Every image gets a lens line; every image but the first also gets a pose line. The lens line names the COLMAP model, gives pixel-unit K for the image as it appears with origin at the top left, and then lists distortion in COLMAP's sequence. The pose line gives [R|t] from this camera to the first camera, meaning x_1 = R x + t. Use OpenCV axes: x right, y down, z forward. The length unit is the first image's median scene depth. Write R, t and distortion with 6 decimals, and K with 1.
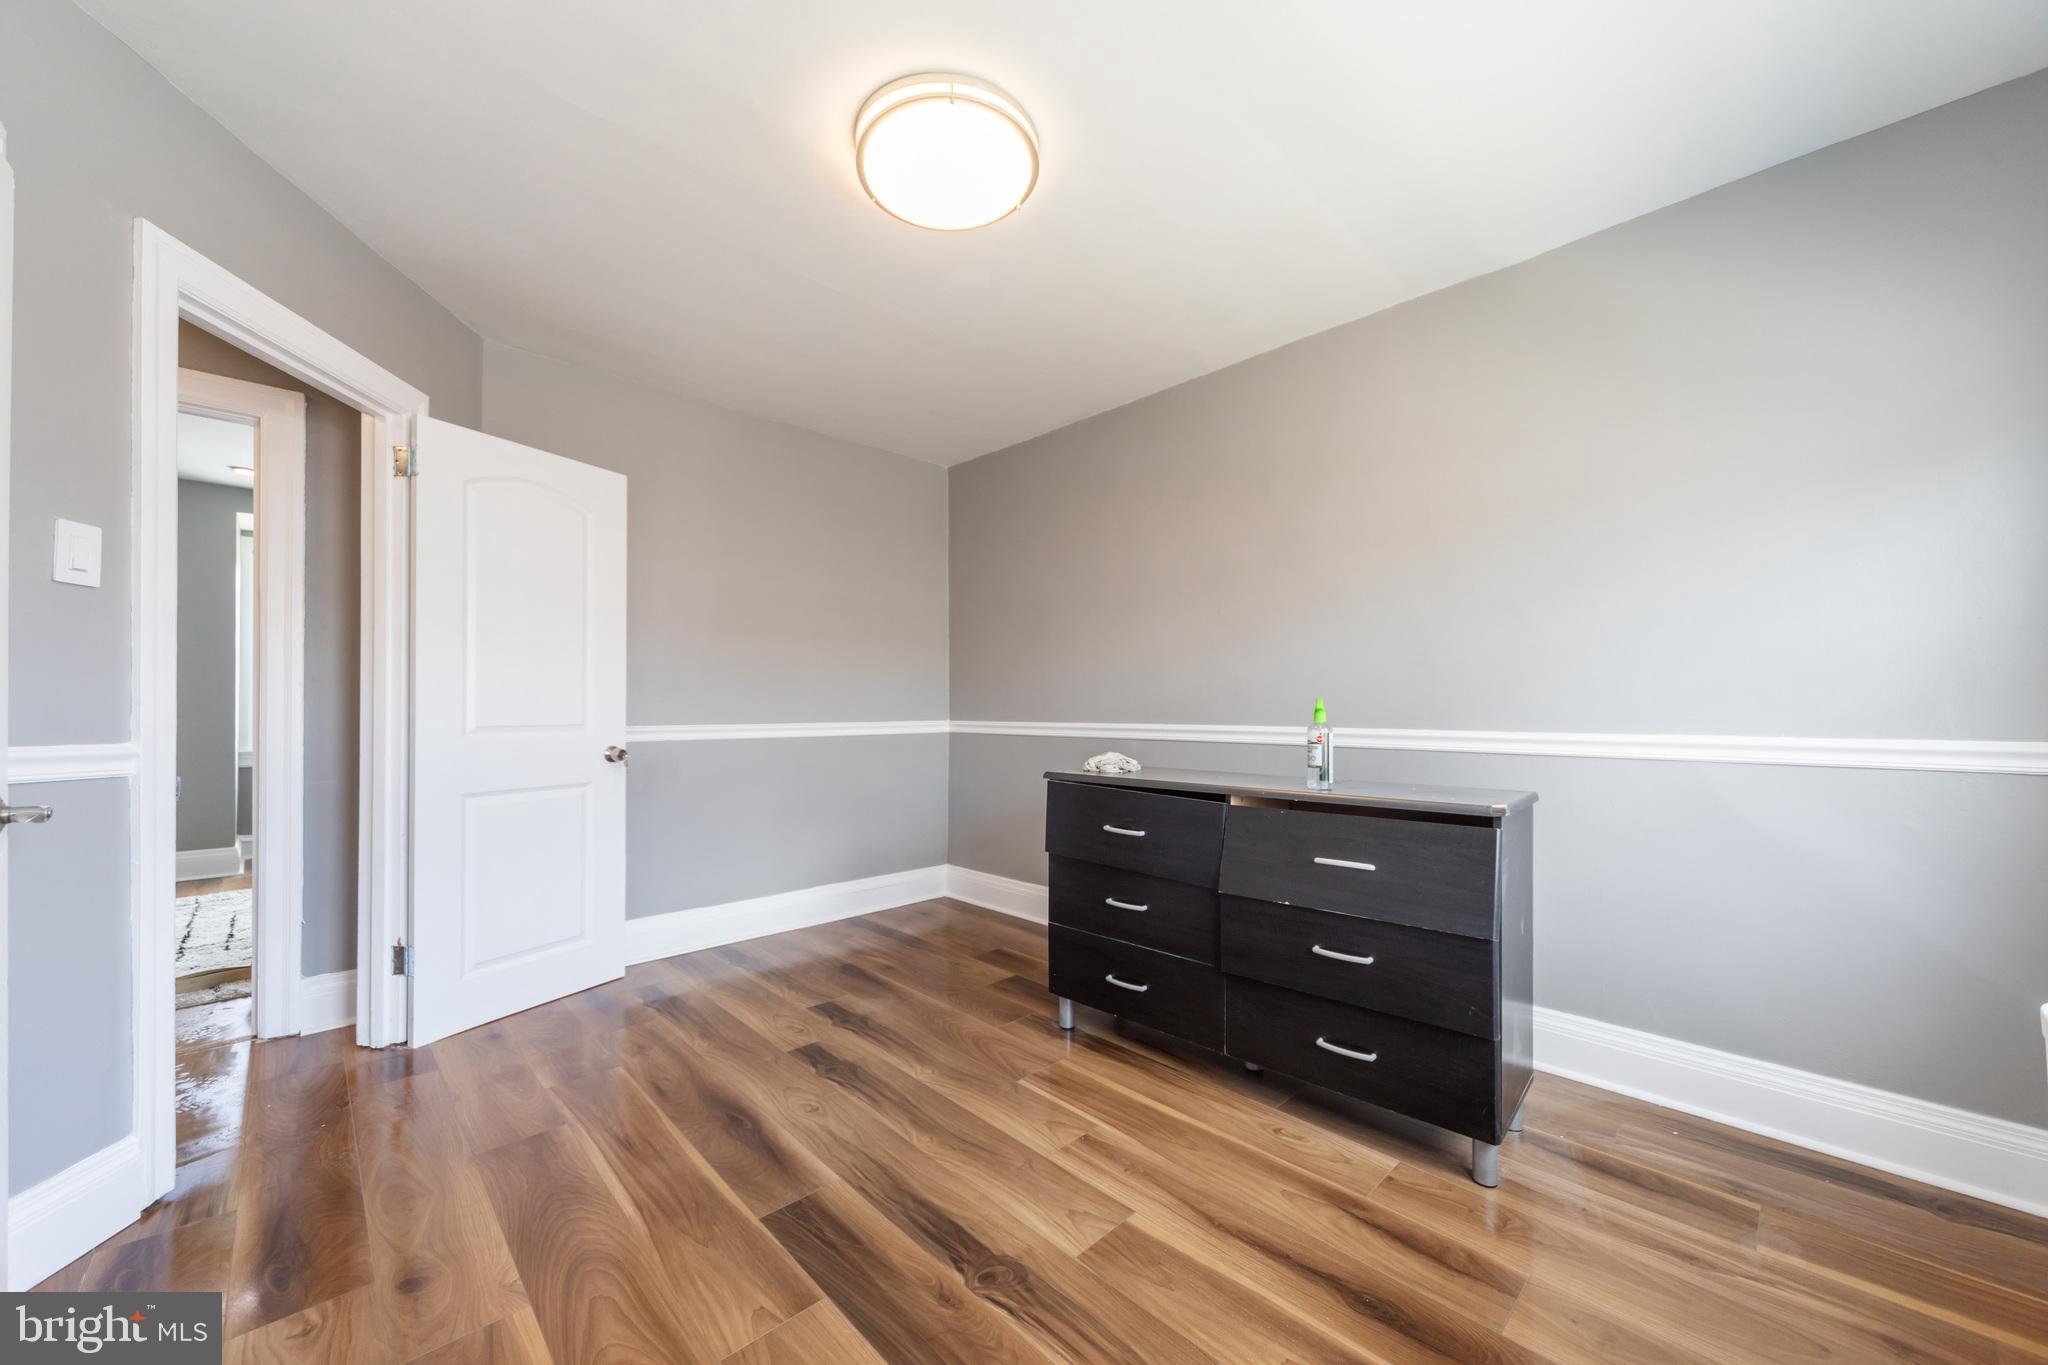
lens RADIAL K [[730.2, 0, 1014.7], [0, 730.2, 704.3], [0, 0, 1]] dist [0.001231, 0.000046]
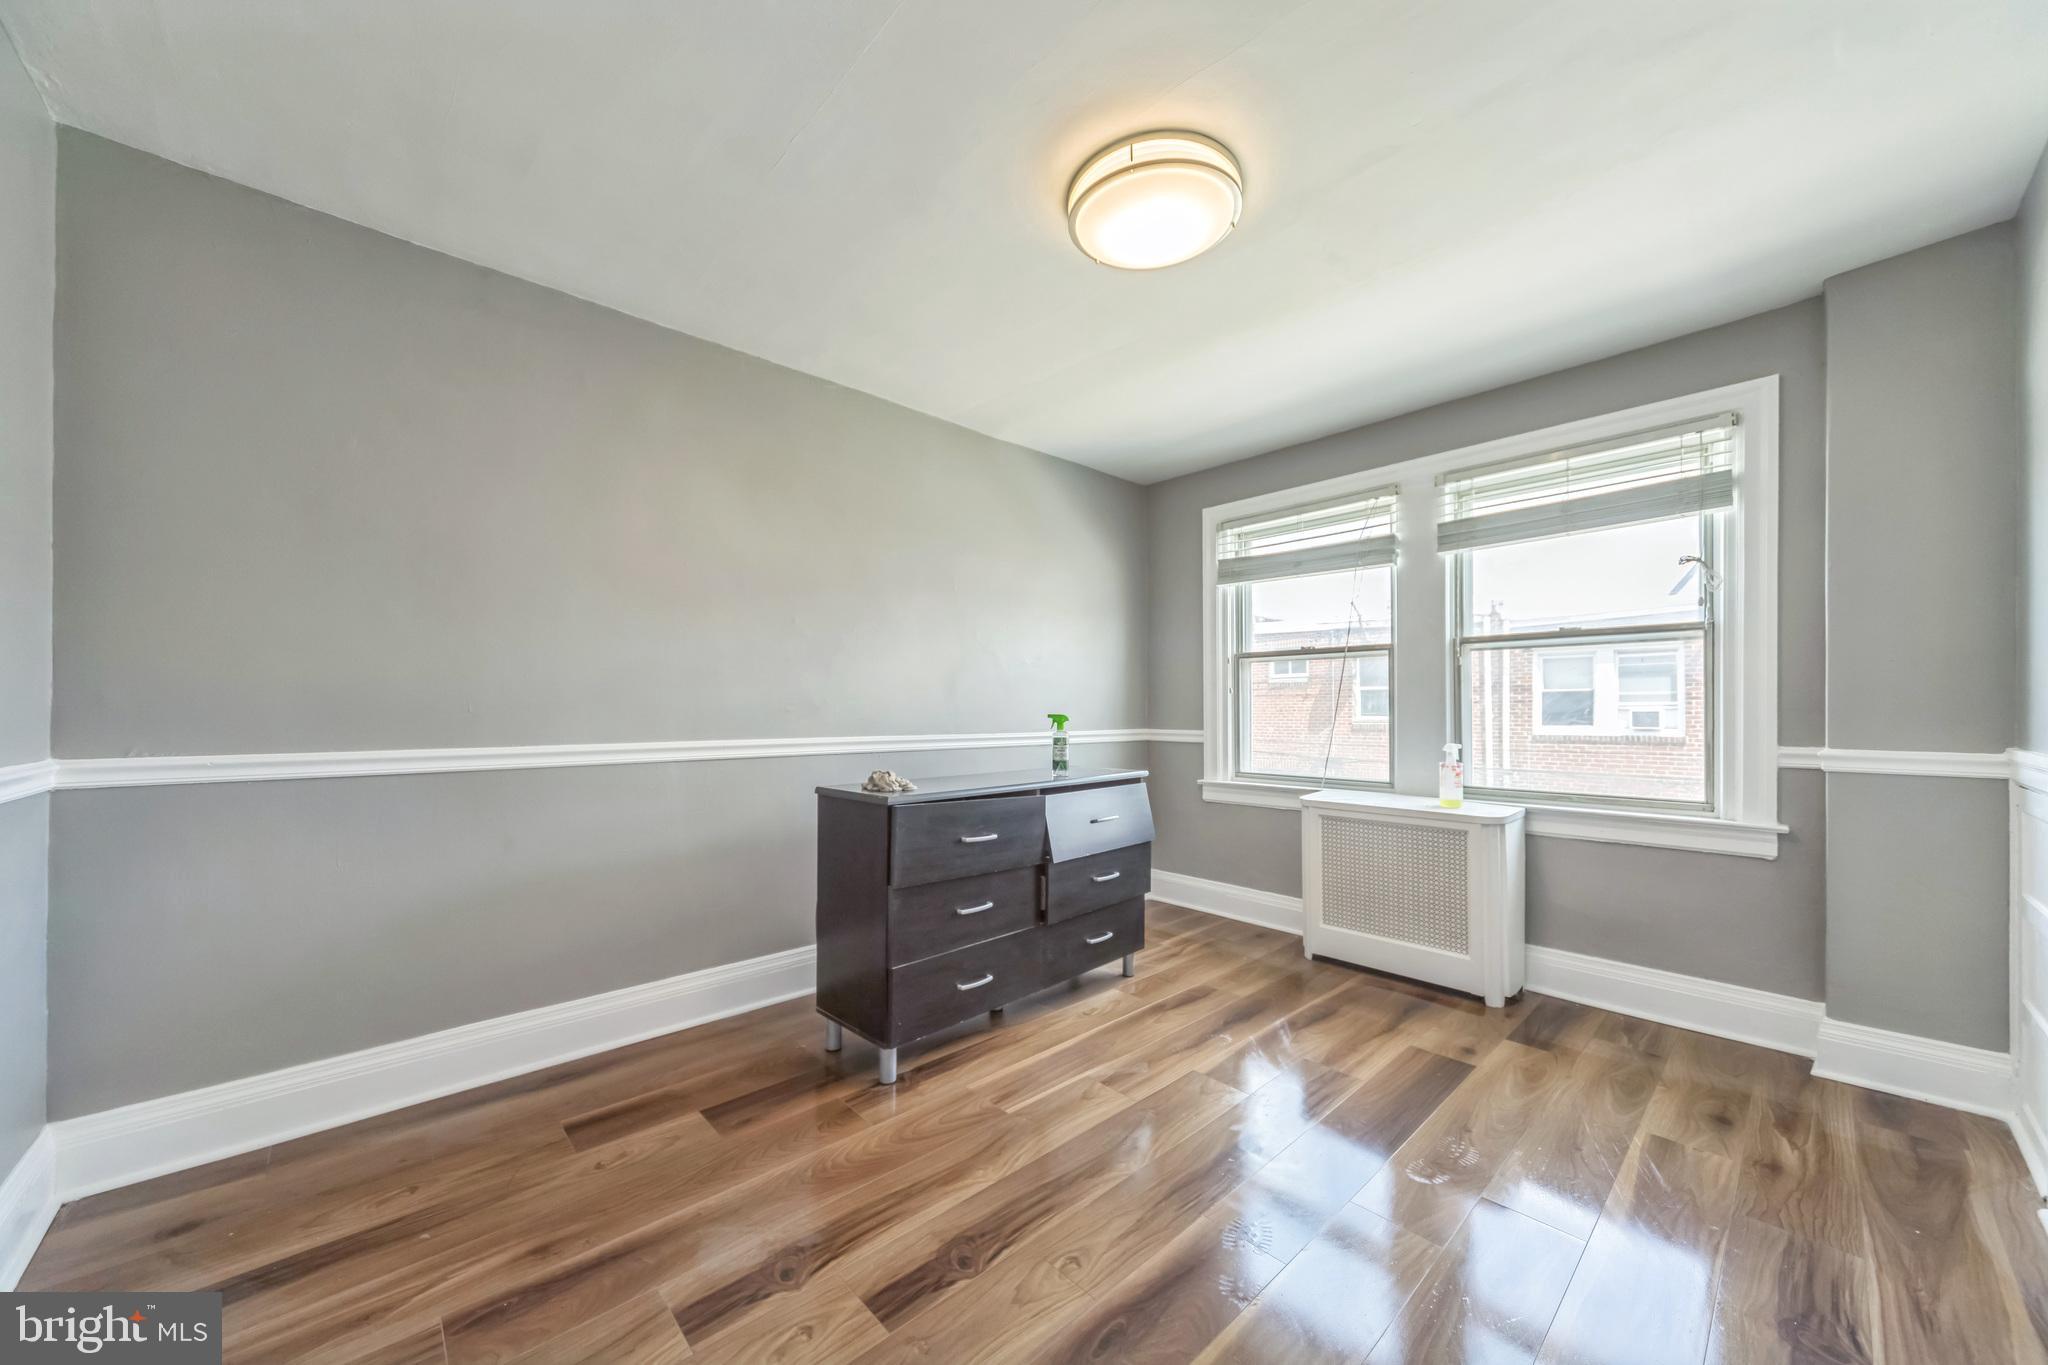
lens RADIAL K [[730.2, 0, 1014.7], [0, 730.2, 704.3], [0, 0, 1]] dist [0.001231, 0.000046]
pose [[0.041150, 0.006947, 0.999129, -0.946782], [-0.004185, 0.999968, -0.006781, -0.013954], [-0.999144, -0.003903, 0.041178, 0.942904]]
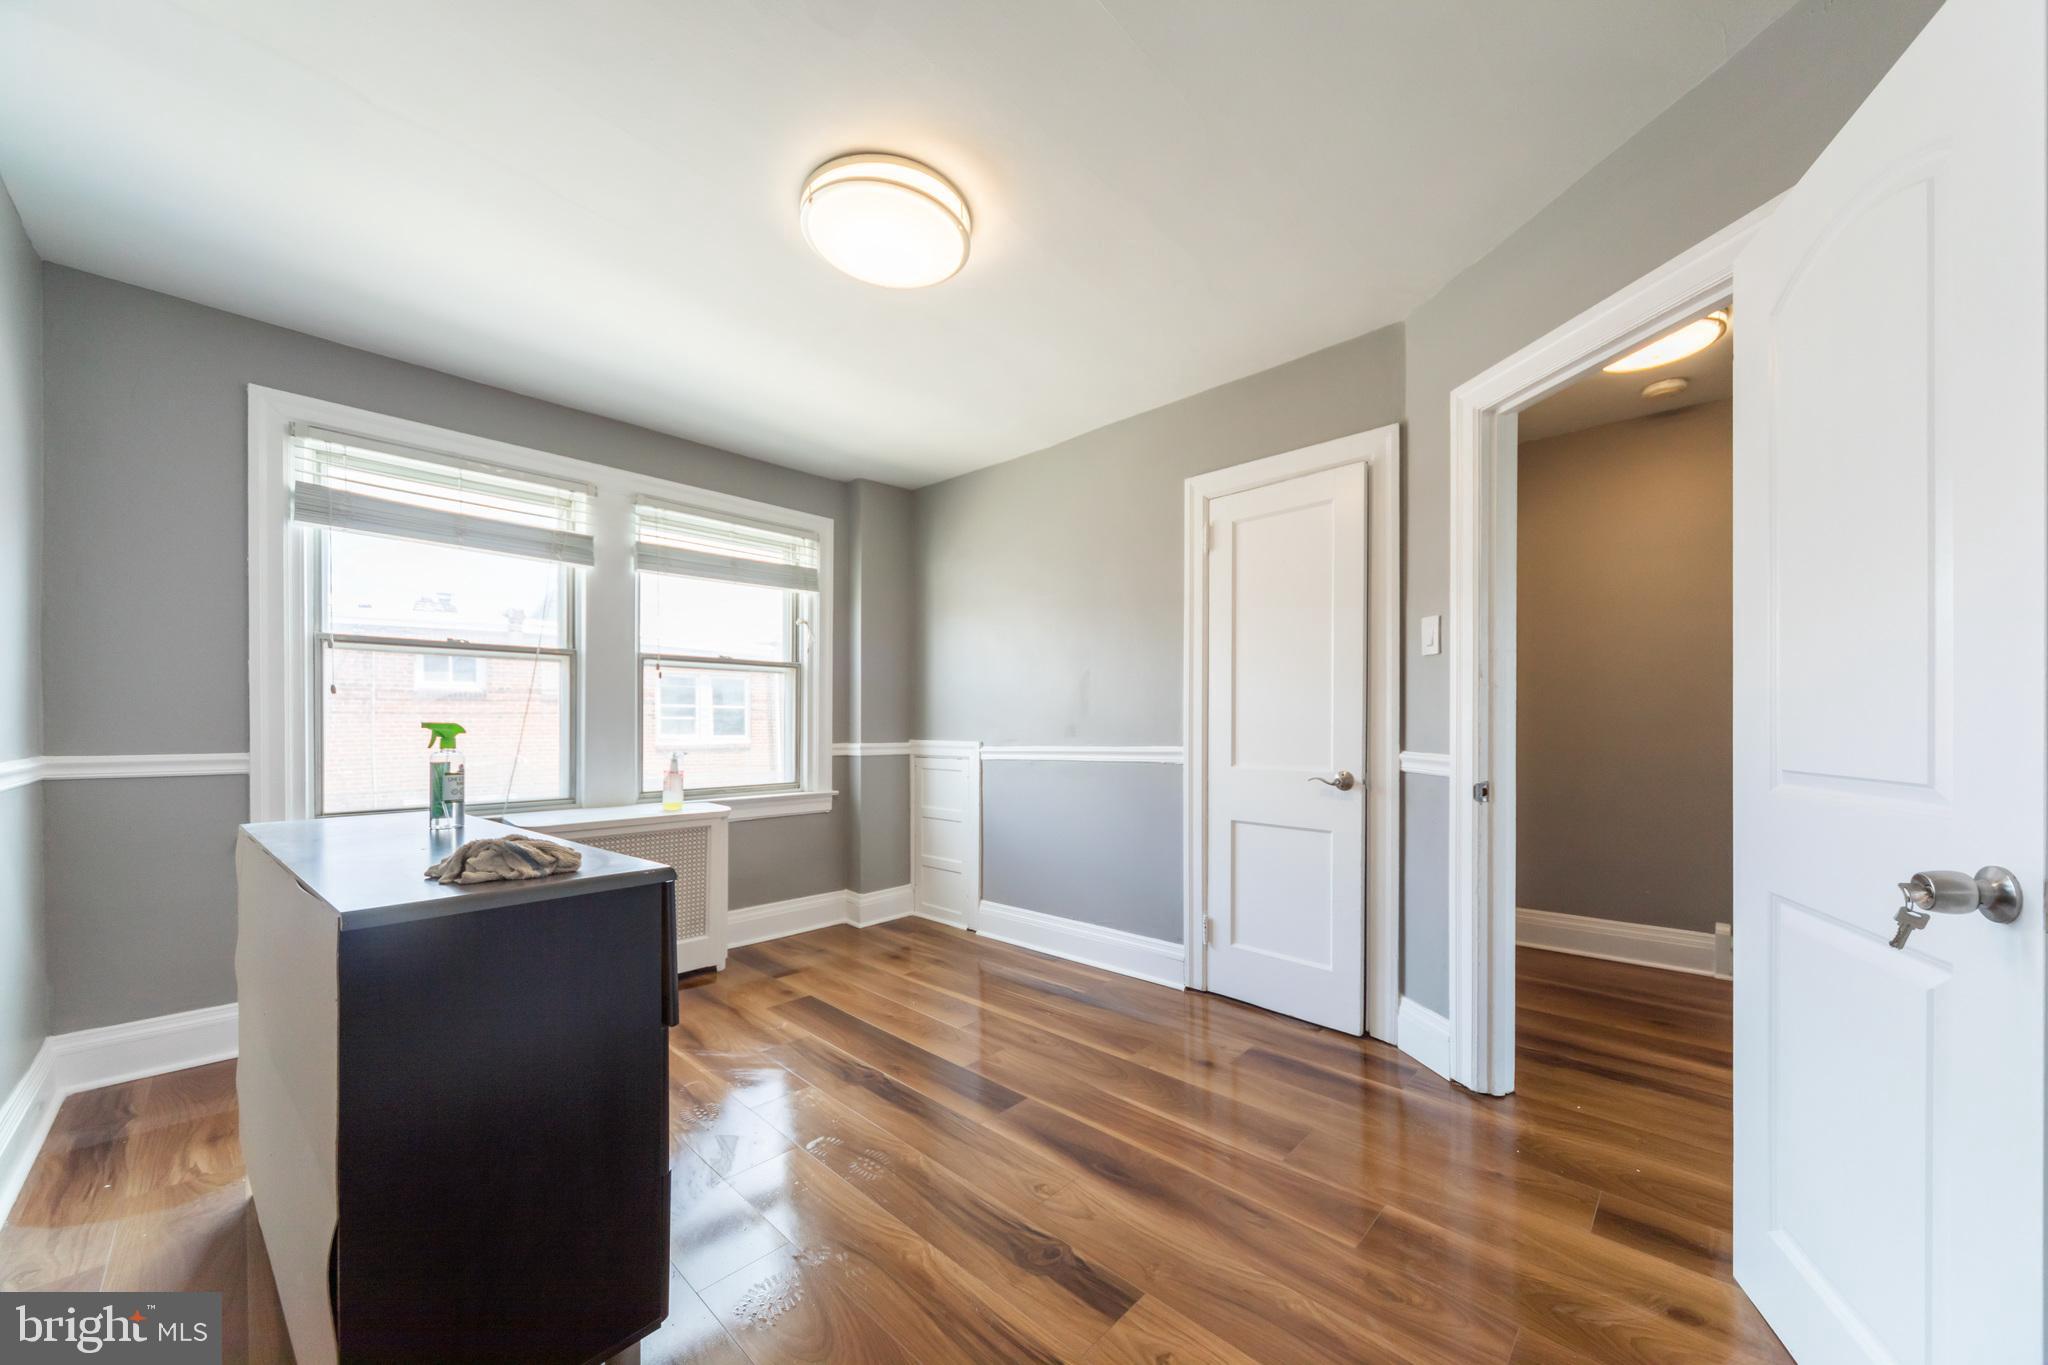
lens RADIAL K [[758.8, 0, 1017.7], [0, 758.8, 729.1], [0, 0, 1]] dist [-0.000590, -0.000086]
pose [[-0.999091, -0.000117, -0.042619, -0.191583], [-0.000108, 1.000000, -0.000217, 0.001038], [0.042619, -0.000212, -0.999091, 1.748562]]
